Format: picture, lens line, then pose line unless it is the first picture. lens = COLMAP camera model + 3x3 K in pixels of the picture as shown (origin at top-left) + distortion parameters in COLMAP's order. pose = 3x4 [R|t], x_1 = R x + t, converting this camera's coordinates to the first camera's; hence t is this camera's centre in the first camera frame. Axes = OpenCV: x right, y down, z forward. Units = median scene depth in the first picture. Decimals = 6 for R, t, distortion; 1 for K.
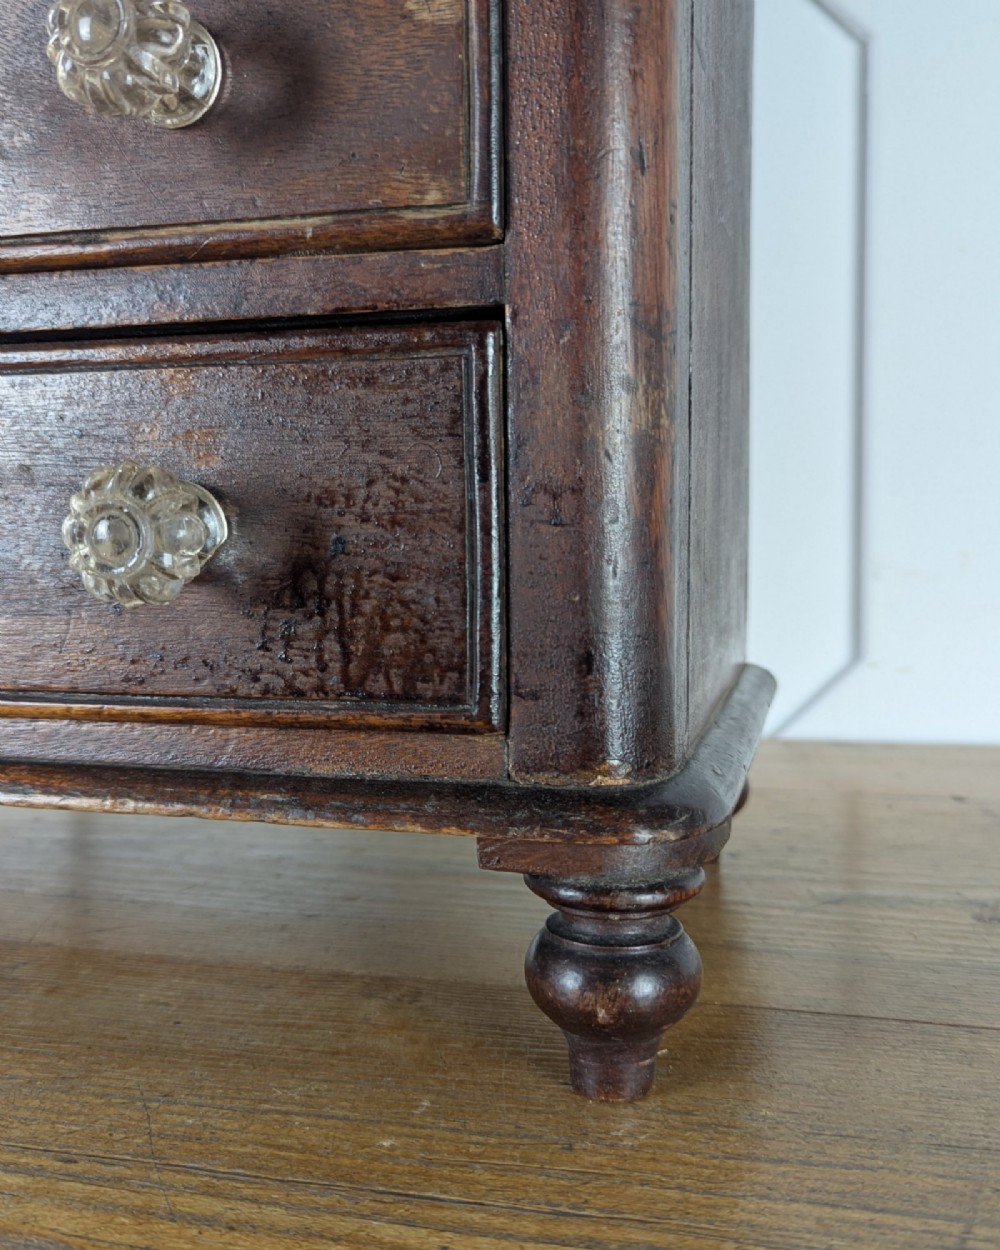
lens RADIAL K [[1245.7, 0, 500.0], [0, 1245.7, 625.0], [0, 0, 1]] dist [0.010313, -0.004707]
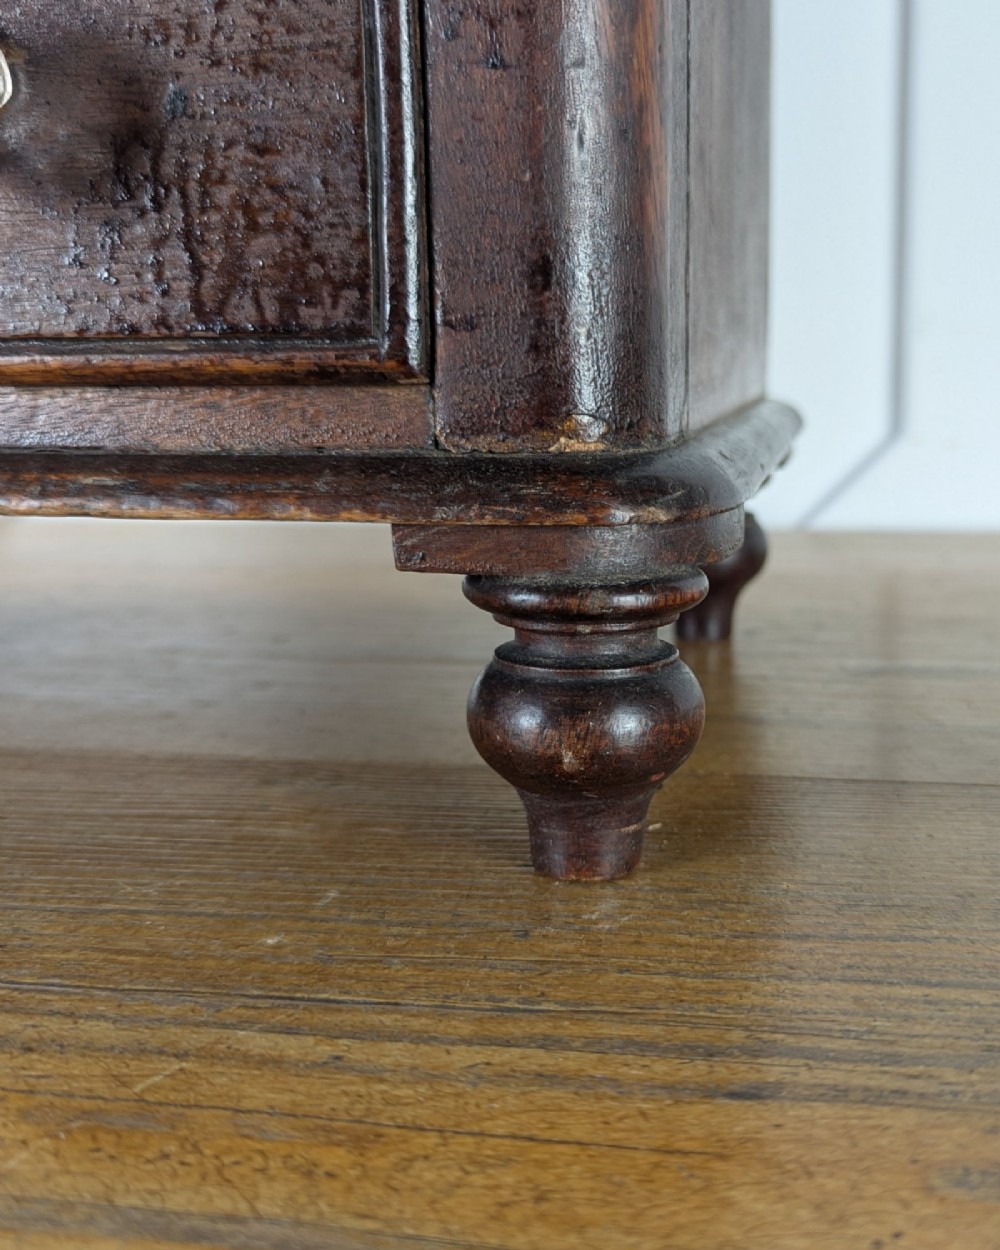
lens RADIAL K [[1401.3, 0, 652.8], [0, 1401.3, 627.1], [0, 0, 1]] dist [-0.008364, -0.016357]
pose [[0.993529, -0.017009, 0.112300, 0.039025], [0.004251, 0.993599, 0.112882, 0.138834], [-0.113501, -0.111674, 0.987242, 0.187390]]
